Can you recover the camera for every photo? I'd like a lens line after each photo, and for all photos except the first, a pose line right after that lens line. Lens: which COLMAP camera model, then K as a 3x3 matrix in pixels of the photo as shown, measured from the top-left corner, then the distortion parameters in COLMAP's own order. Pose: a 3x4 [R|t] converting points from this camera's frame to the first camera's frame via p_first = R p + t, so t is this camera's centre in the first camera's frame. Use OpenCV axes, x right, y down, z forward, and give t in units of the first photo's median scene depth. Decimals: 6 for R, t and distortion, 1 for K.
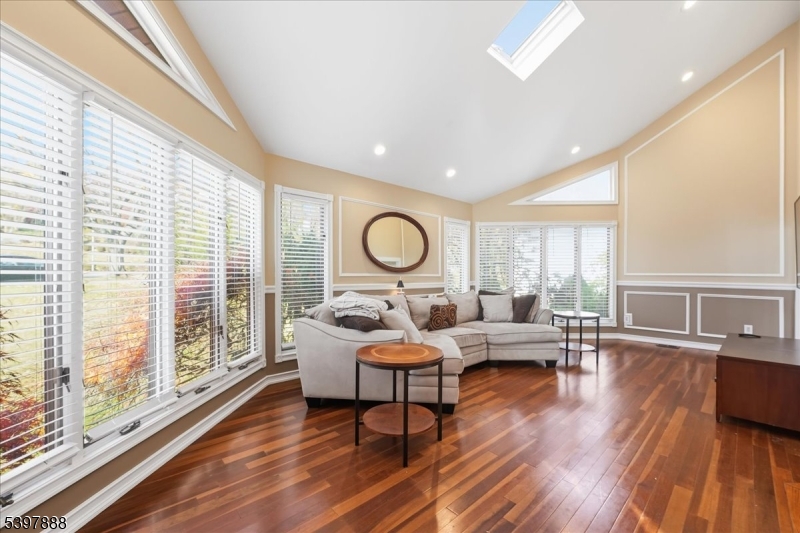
lens RADIAL K [[344.1, 0, 402.7], [0, 344.1, 274.1], [0, 0, 1]] dist [-0.015998, 0.000317]
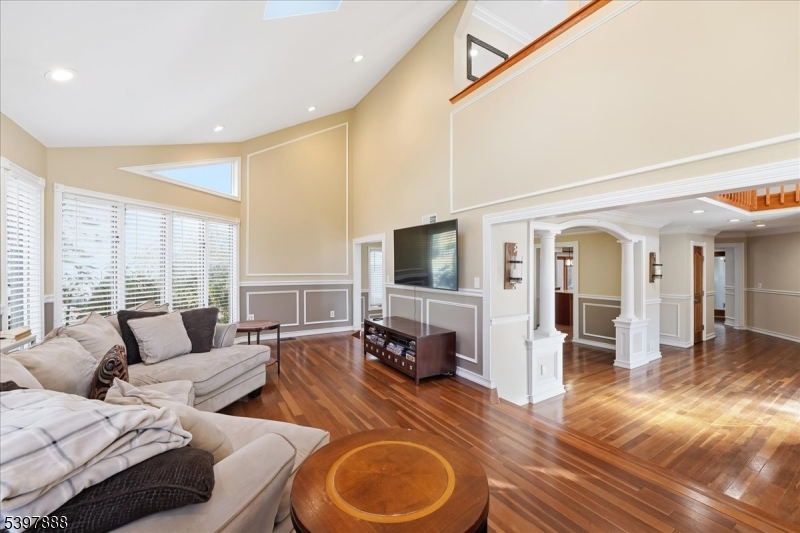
lens RADIAL K [[327.1, 0, 405.5], [0, 327.1, 263.9], [0, 0, 1]] dist [-0.014165, 0.000095]
pose [[0.182880, 0.009692, 0.983087, -0.204696], [0.001075, 0.999949, -0.010058, -0.023559], [-0.983135, 0.002896, 0.182860, 0.430806]]
